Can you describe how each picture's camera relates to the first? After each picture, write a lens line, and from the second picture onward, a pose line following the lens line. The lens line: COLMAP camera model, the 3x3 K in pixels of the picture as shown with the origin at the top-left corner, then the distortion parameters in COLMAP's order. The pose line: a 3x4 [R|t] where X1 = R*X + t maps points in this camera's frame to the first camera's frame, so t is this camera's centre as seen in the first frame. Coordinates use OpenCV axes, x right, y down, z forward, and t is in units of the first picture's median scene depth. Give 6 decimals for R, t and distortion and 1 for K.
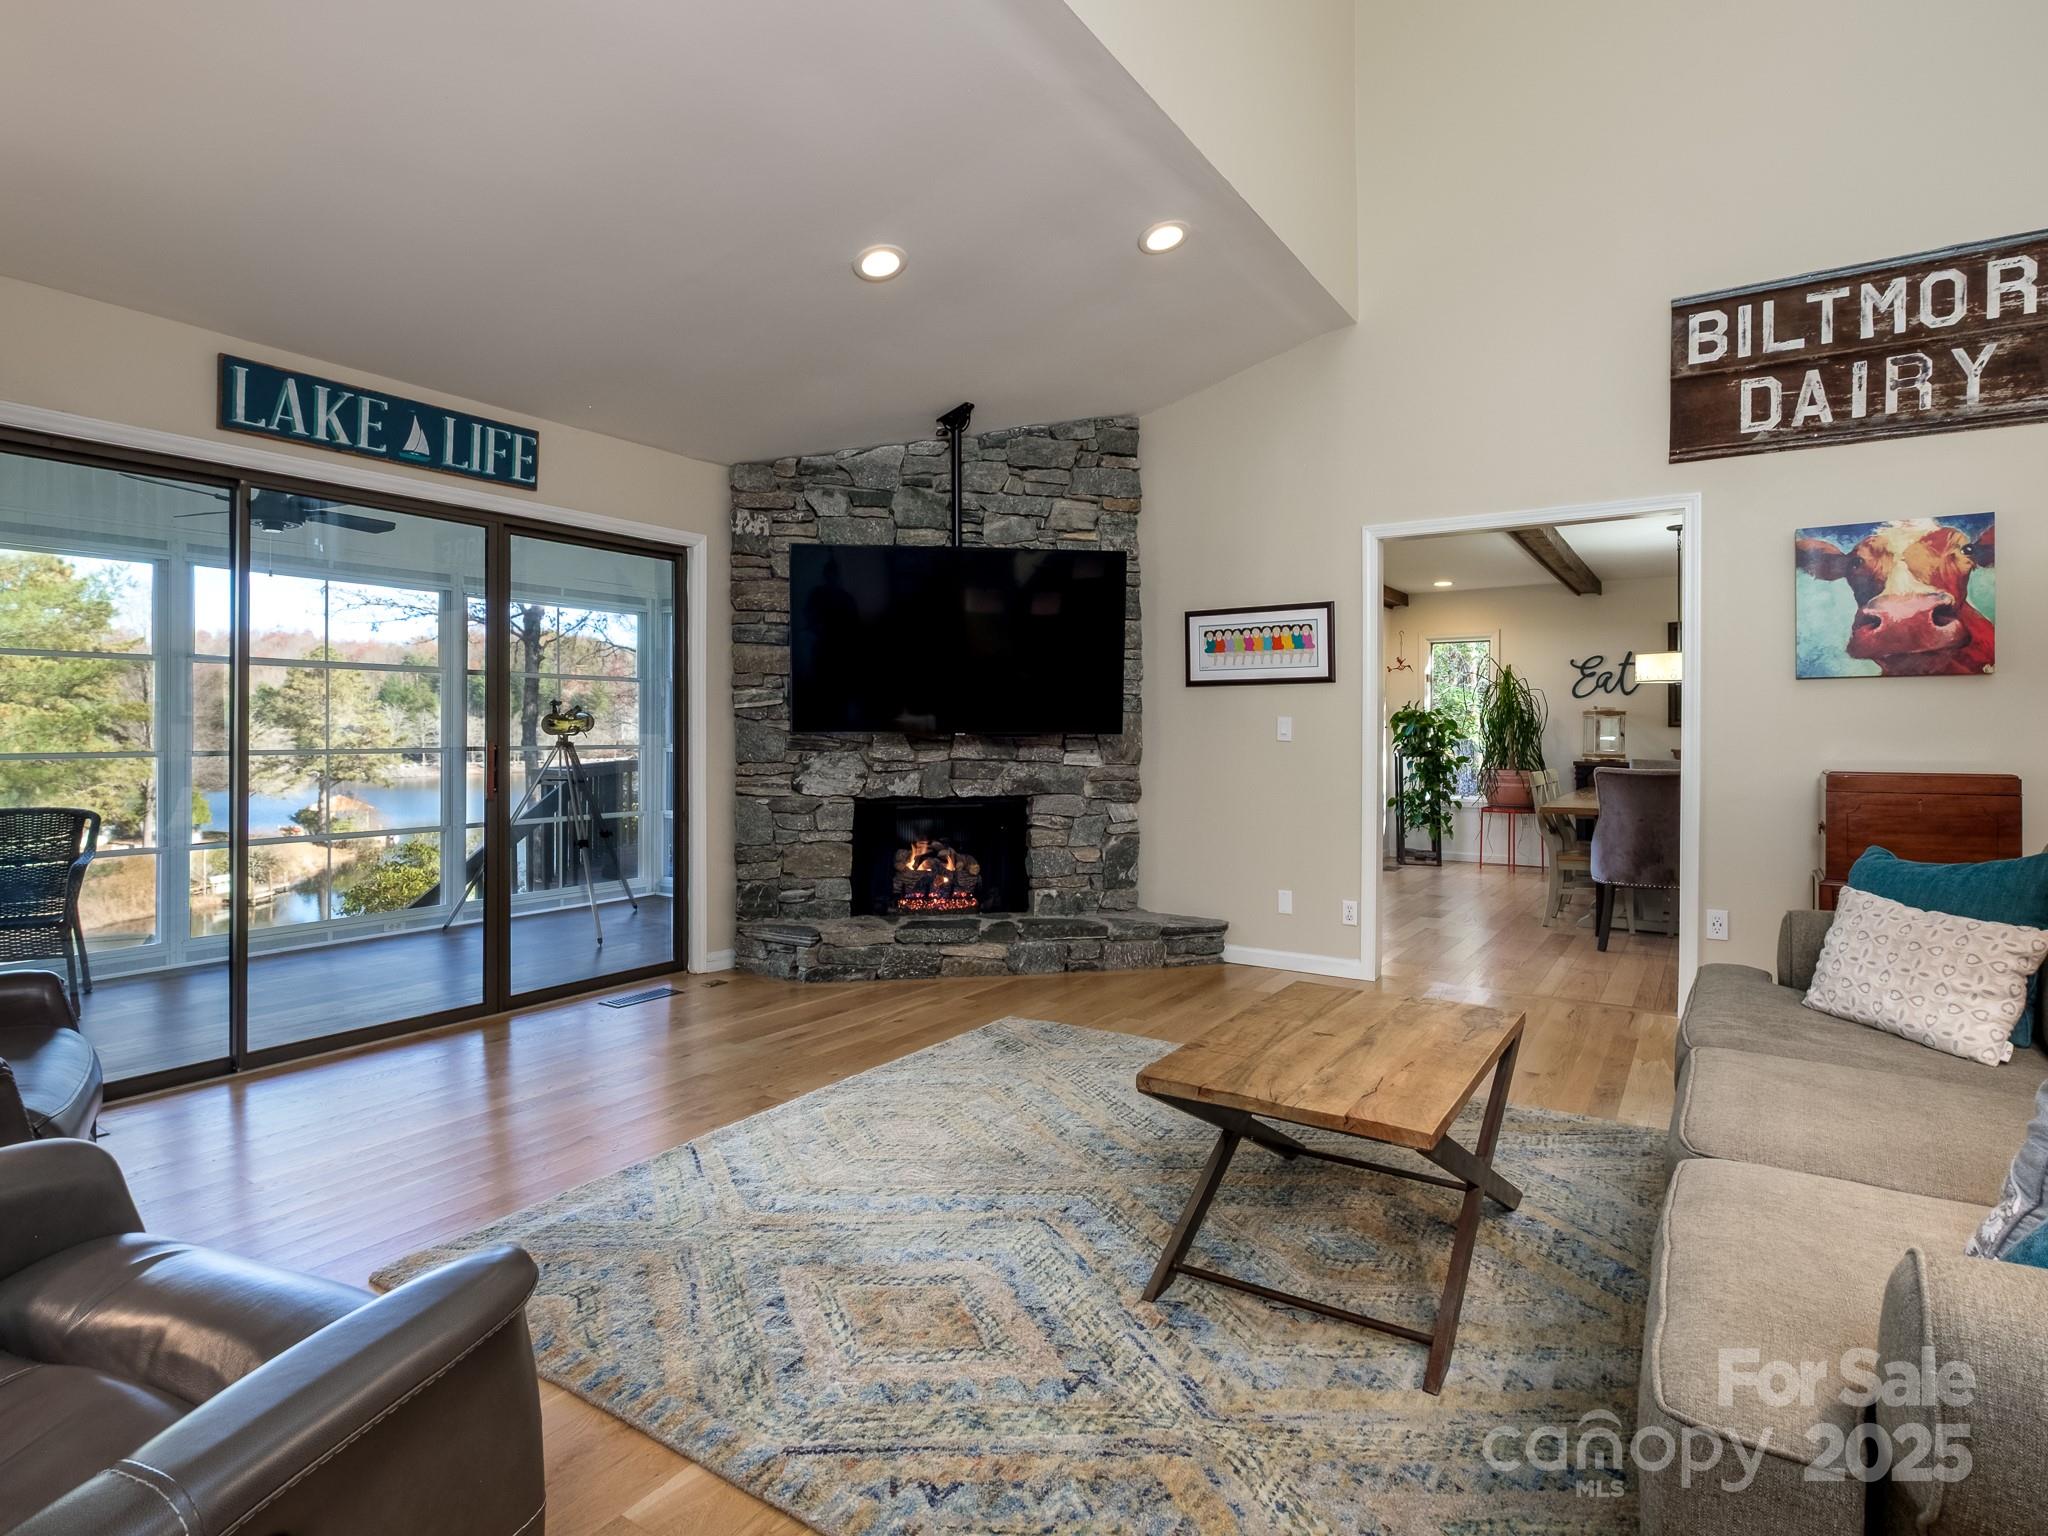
lens RADIAL K [[1061.0, 0, 1024.8], [0, 1061.0, 731.0], [0, 0, 1]] dist [-0.000563, -0.002638]
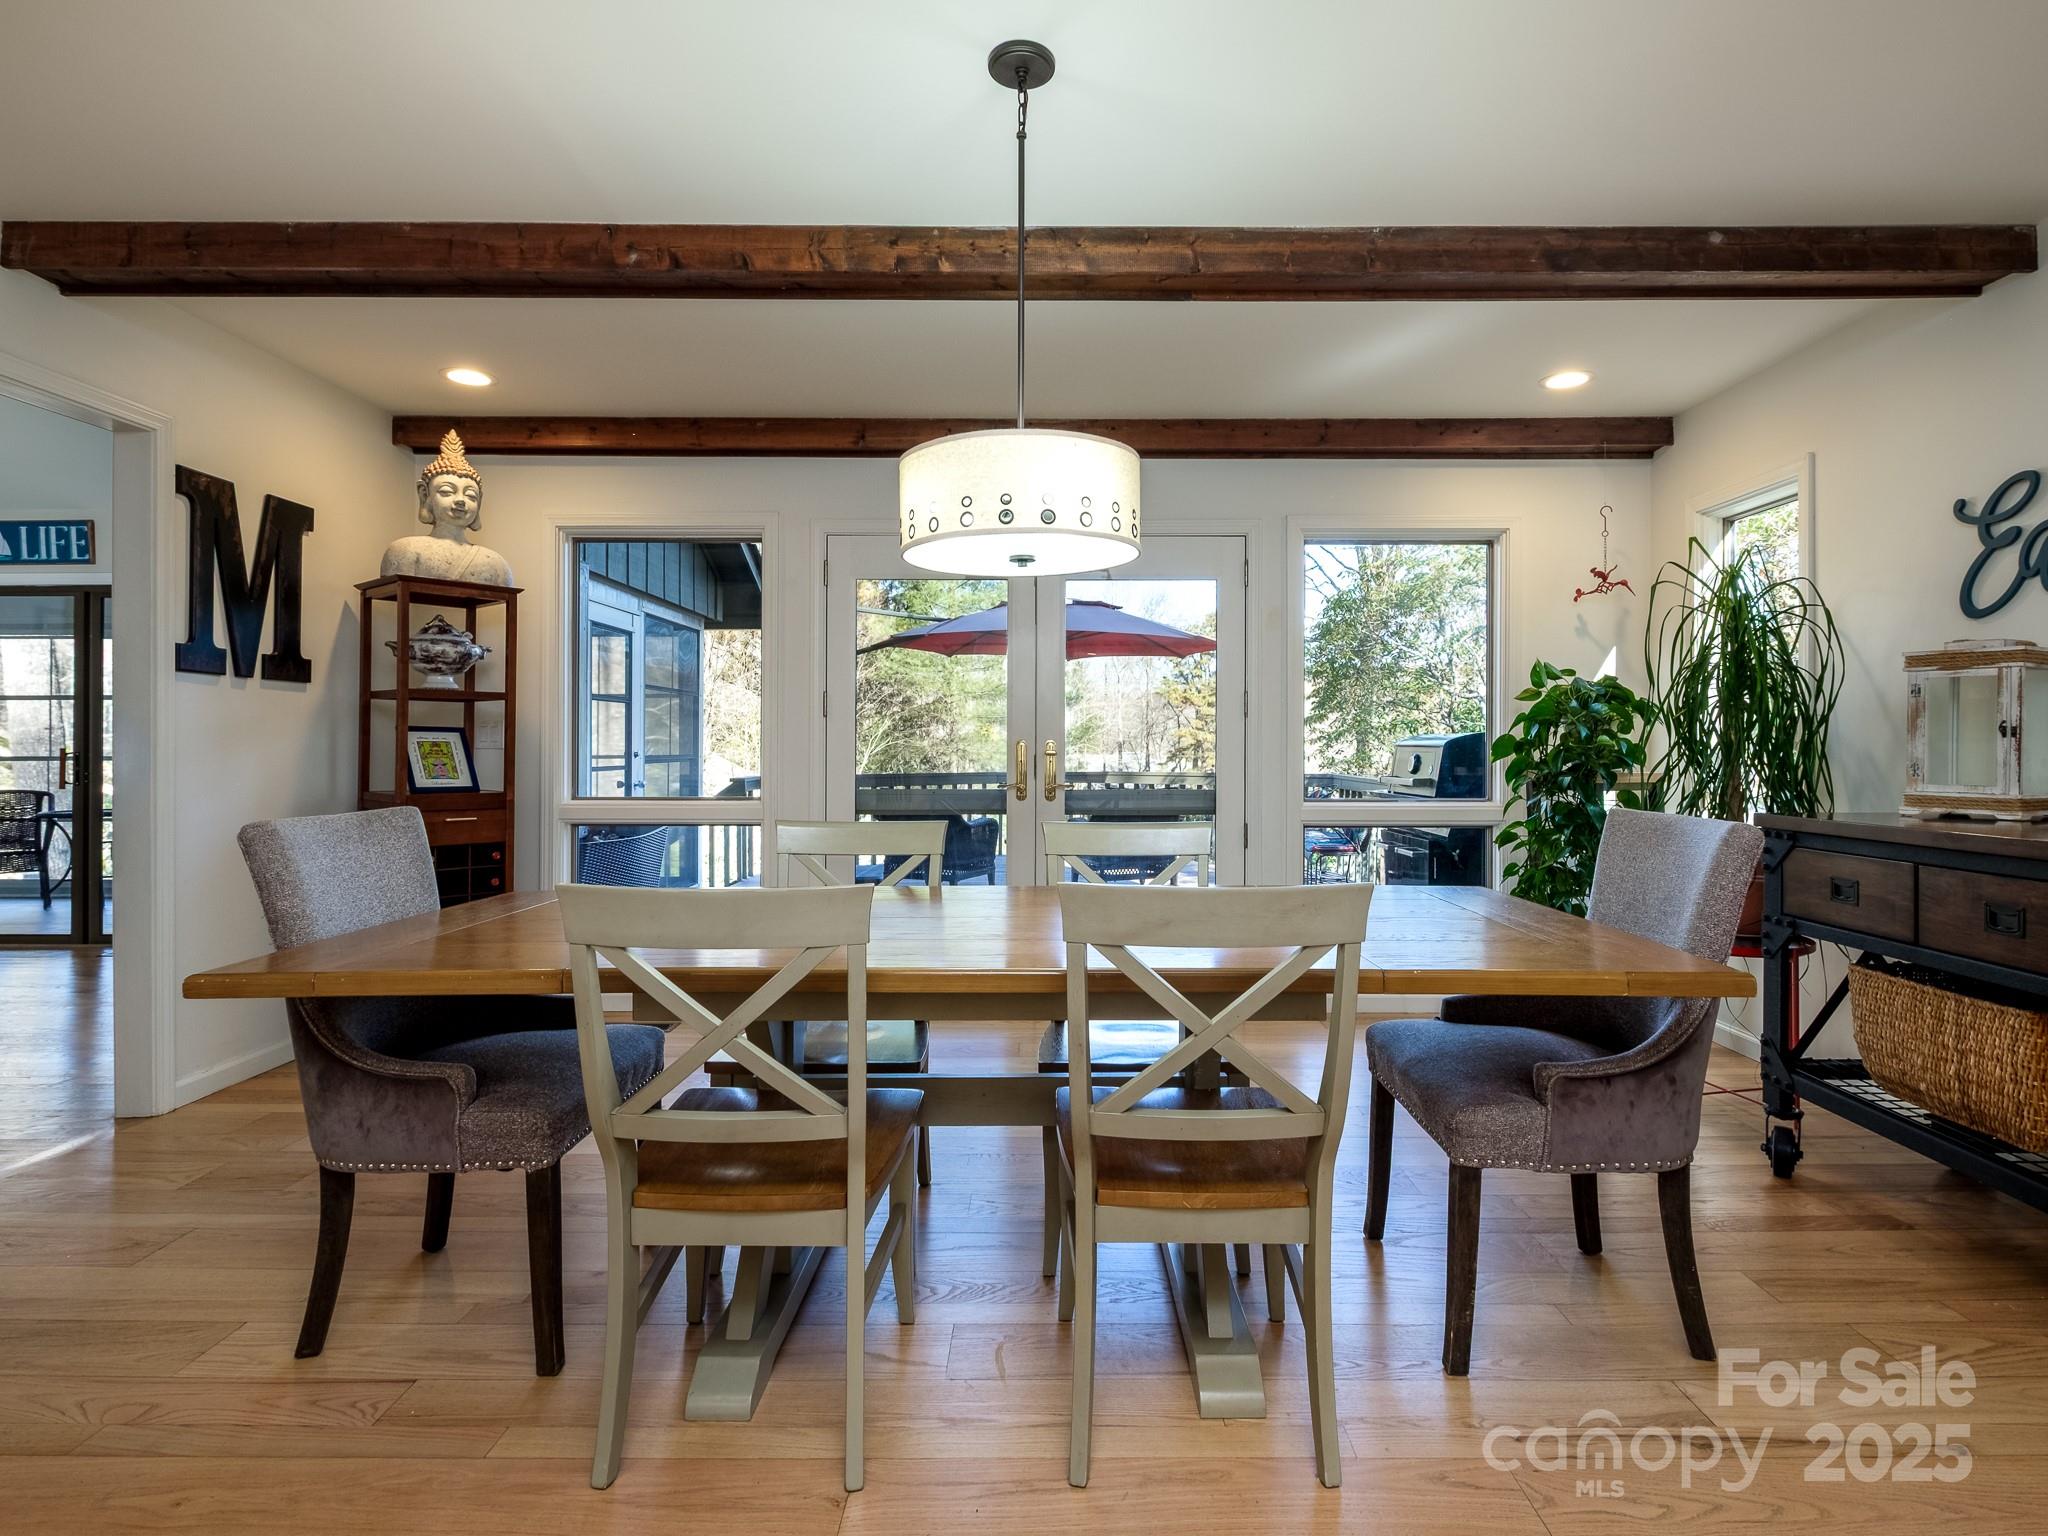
lens RADIAL K [[1061.0, 0, 1063.9], [0, 1061.0, 754.3], [0, 0, 1]] dist [-0.000563, -0.002638]
pose [[0.561017, 0.001760, -0.827803, 1.209185], [0.005830, 0.999965, 0.006077, 0.013147], [0.827784, -0.008236, 0.560987, 1.132782]]
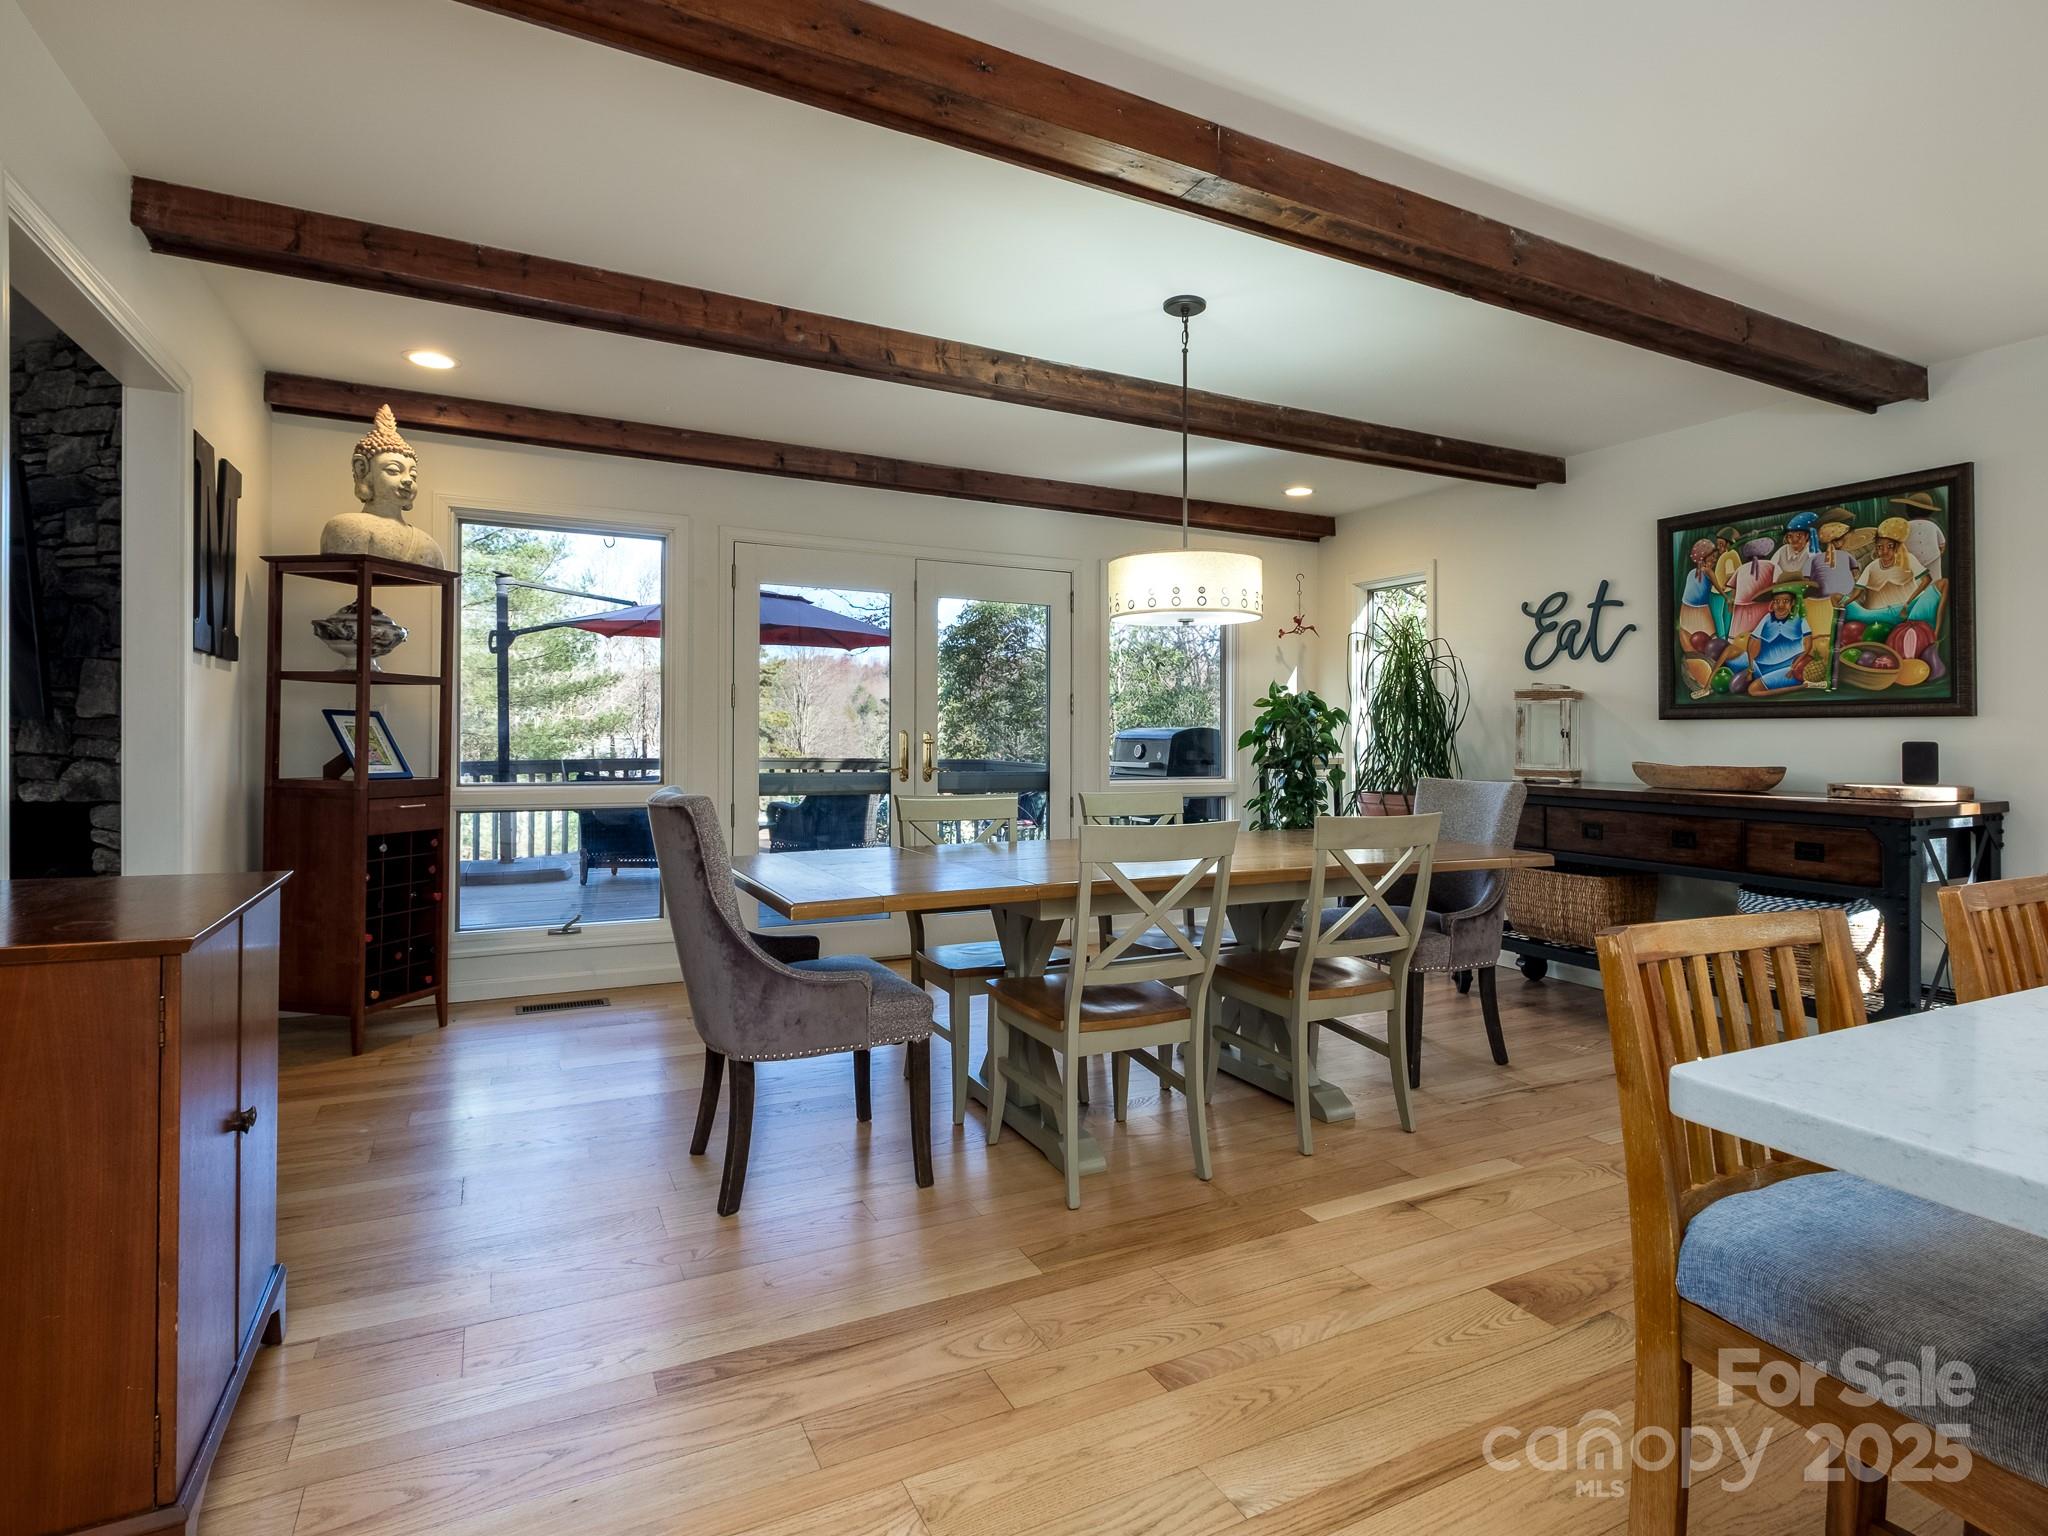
lens RADIAL K [[1061.0, 0, 1105.6], [0, 1061.0, 730.9], [0, 0, 1]] dist [-0.000563, -0.002638]
pose [[0.887234, 0.002321, -0.461314, 1.111046], [-0.004551, 0.999983, -0.003722, 0.009763], [0.461297, 0.005402, 0.887229, 0.744121]]
